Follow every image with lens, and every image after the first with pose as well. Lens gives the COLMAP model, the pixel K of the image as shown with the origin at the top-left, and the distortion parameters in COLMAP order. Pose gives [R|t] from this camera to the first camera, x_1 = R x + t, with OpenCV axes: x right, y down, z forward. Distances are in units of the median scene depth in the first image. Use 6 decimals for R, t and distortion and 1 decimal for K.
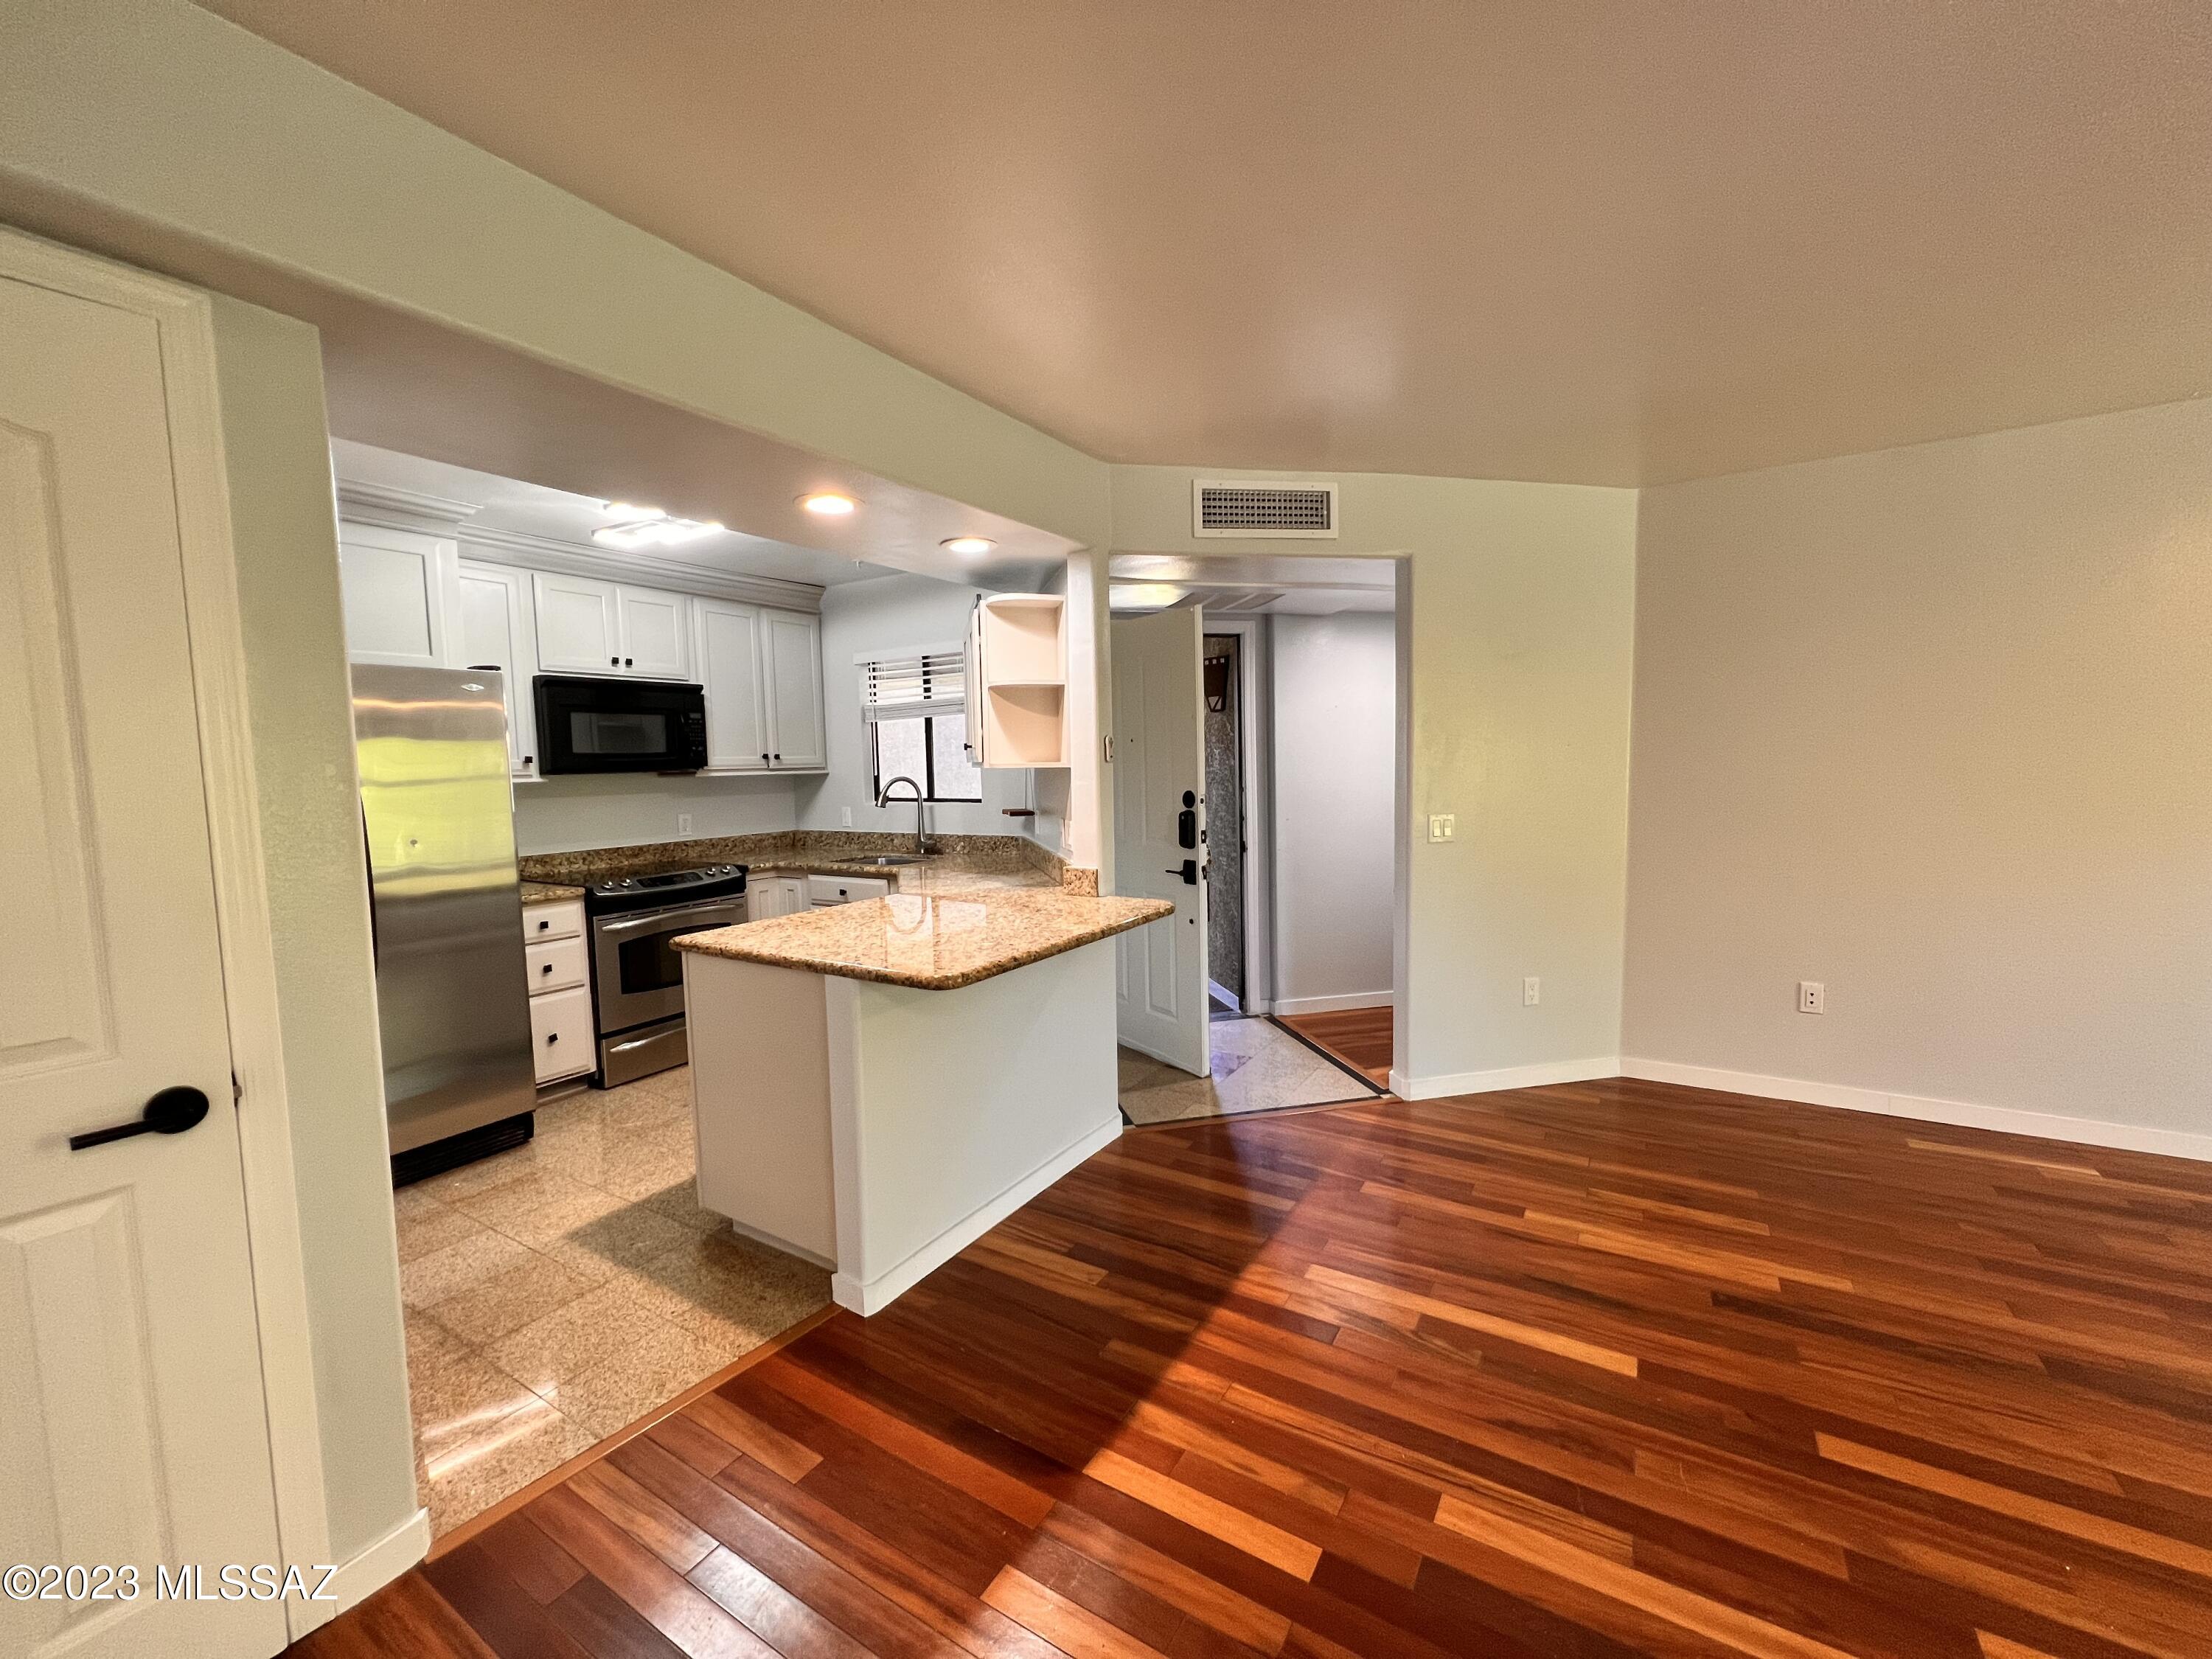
lens RADIAL K [[884.8, 0, 1101.6], [0, 884.8, 828.7], [0, 0, 1]] dist [-0.002613, 0.001211]
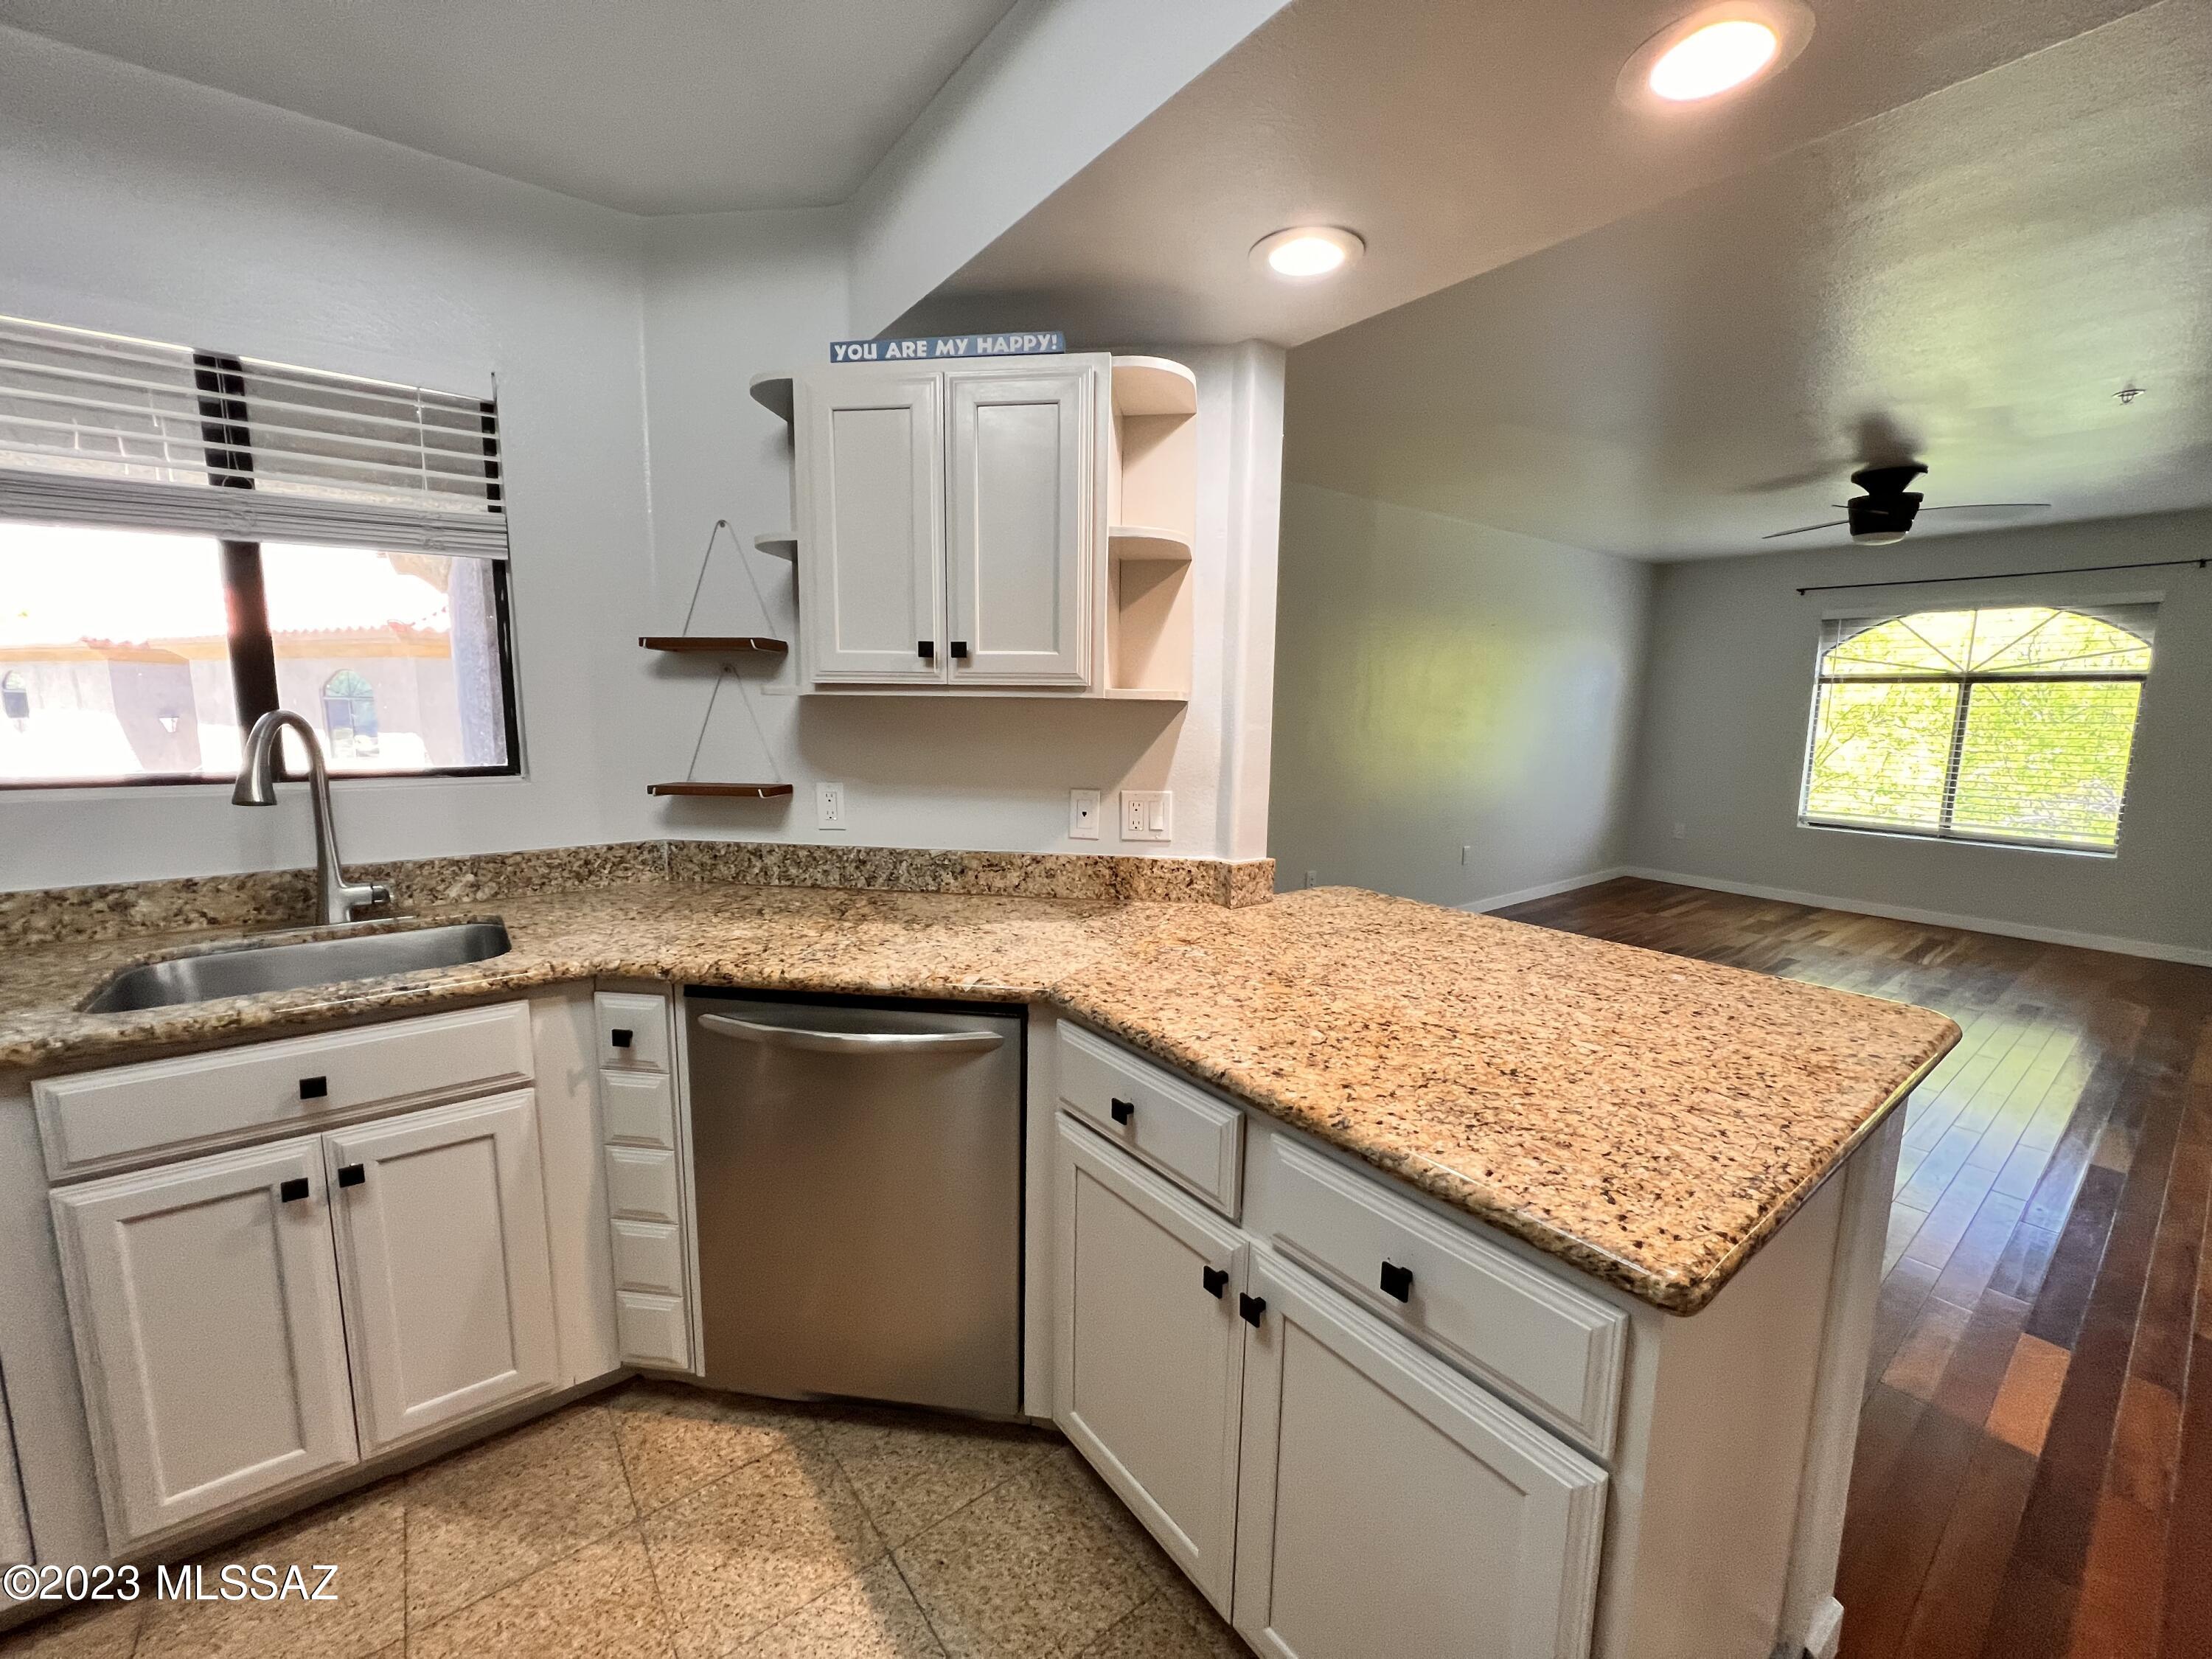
lens RADIAL K [[884.8, 0, 1099.6], [0, 884.8, 826.4], [0, 0, 1]] dist [-0.002613, 0.001211]
pose [[0.352687, -0.105455, 0.929780, -0.507060], [0.049778, 0.994337, 0.093895, -0.035771], [-0.934416, 0.013167, 0.355939, 0.681594]]
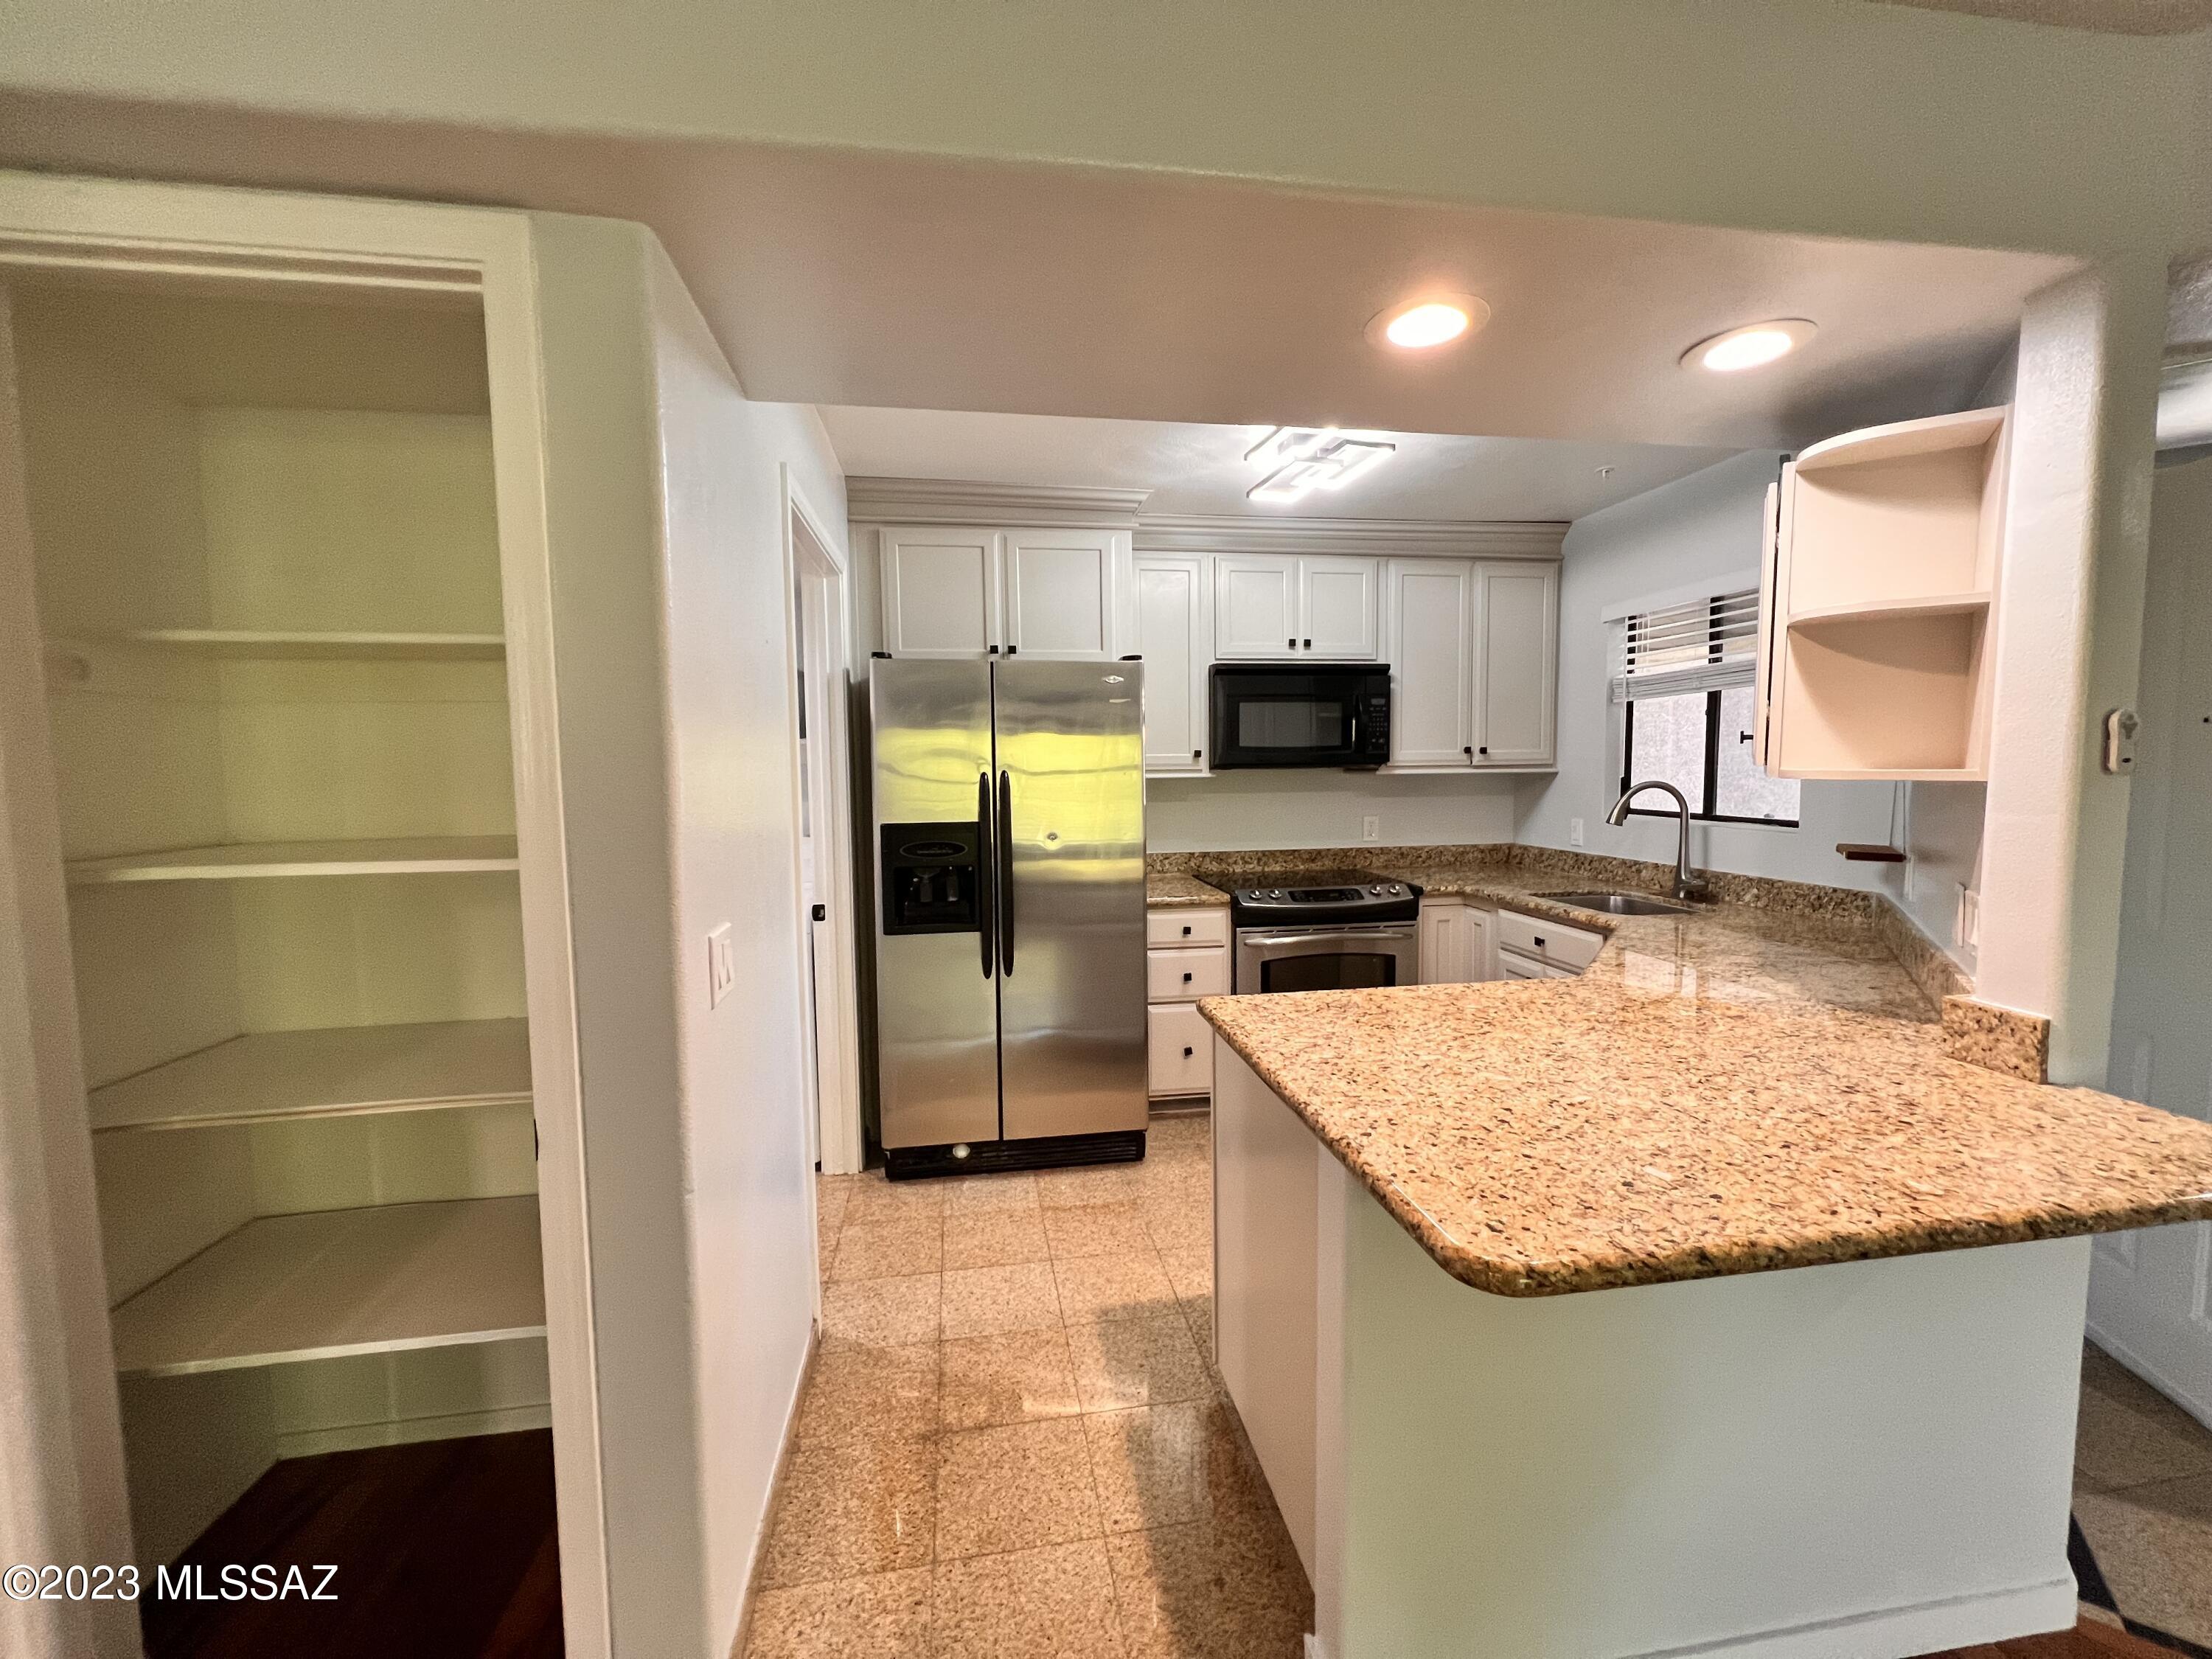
lens RADIAL K [[884.8, 0, 1101.2], [0, 884.8, 827.5], [0, 0, 1]] dist [-0.002613, 0.001211]
pose [[0.654365, 0.069871, -0.752944, 0.008540], [-0.060980, 0.997355, 0.039555, -0.028527], [0.753716, 0.020030, 0.656895, 0.280902]]
